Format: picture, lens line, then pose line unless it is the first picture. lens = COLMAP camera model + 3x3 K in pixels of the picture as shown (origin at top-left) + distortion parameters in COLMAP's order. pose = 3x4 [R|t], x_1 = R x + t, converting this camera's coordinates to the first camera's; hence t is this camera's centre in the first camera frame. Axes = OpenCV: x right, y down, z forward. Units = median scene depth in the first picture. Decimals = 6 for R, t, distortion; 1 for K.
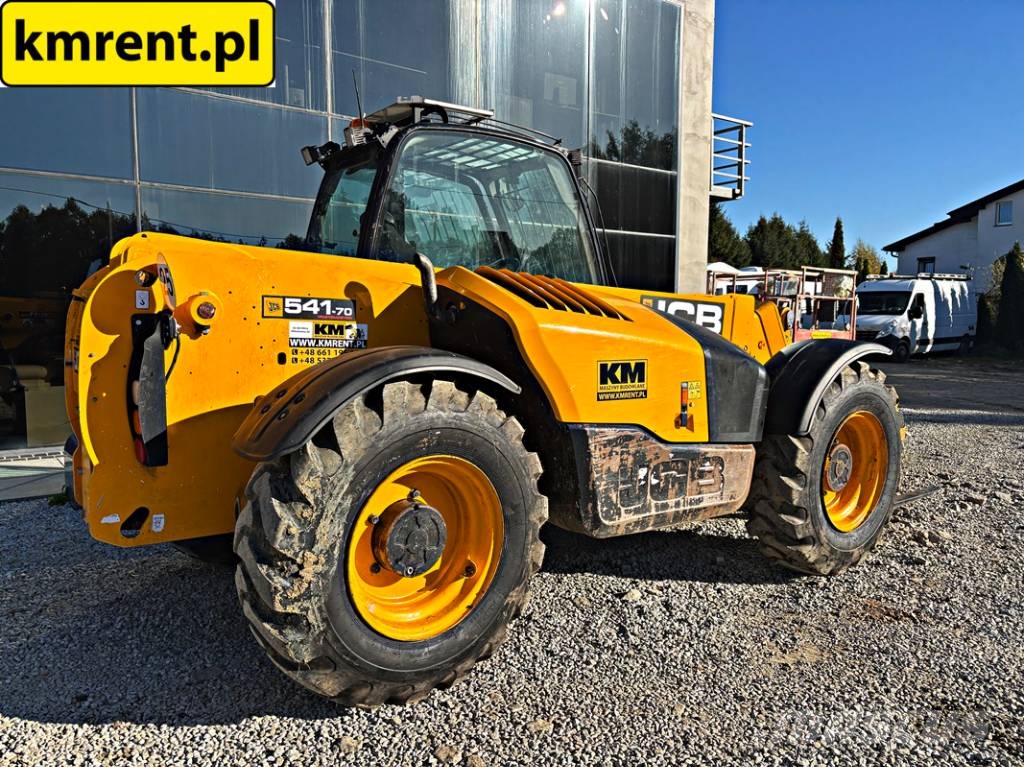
lens RADIAL K [[778.1, 0, 472.5], [0, 778.1, 382.5], [0, 0, 1]] dist [0.041469, -0.045603]
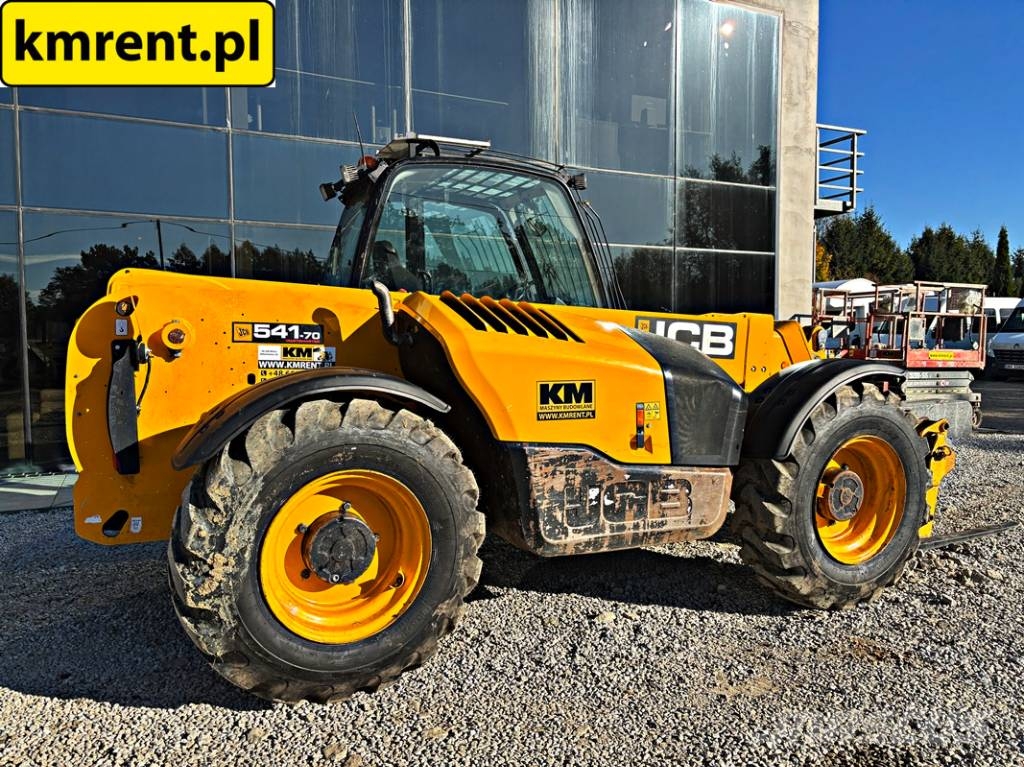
lens RADIAL K [[778.1, 0, 491.8], [0, 778.1, 381.5], [0, 0, 1]] dist [0.041469, -0.045603]
pose [[0.981365, 0.000876, -0.192152, 0.287440], [-0.006658, 0.999544, -0.029451, 0.002788], [0.192039, 0.030182, 0.980923, -0.012097]]
